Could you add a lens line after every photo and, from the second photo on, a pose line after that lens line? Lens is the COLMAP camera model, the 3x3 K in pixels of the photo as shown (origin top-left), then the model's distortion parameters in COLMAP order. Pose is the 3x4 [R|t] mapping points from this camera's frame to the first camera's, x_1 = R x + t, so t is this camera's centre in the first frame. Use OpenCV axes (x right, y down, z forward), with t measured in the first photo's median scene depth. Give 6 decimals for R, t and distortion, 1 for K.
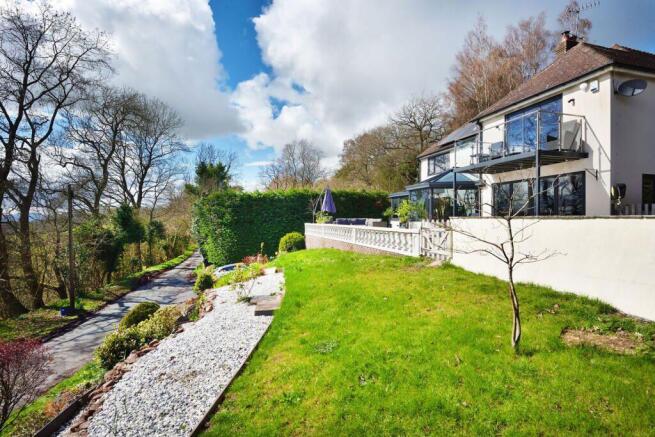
lens RADIAL K [[320.1, 0, 329.0], [0, 320.1, 219.1], [0, 0, 1]] dist [-0.023546, -0.000429]
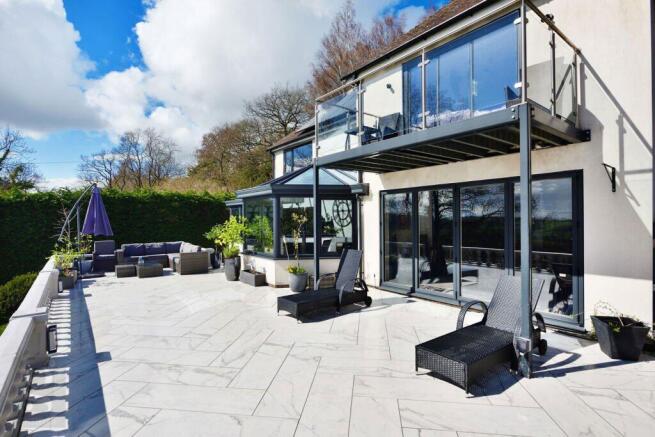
lens RADIAL K [[320.1, 0, 326.7], [0, 320.1, 217.0], [0, 0, 1]] dist [-0.023546, -0.000429]
pose [[0.926107, -0.006063, 0.377213, 0.194325], [0.009918, 0.999917, -0.008277, -0.054902], [-0.377132, 0.011407, 0.926089, 0.464616]]
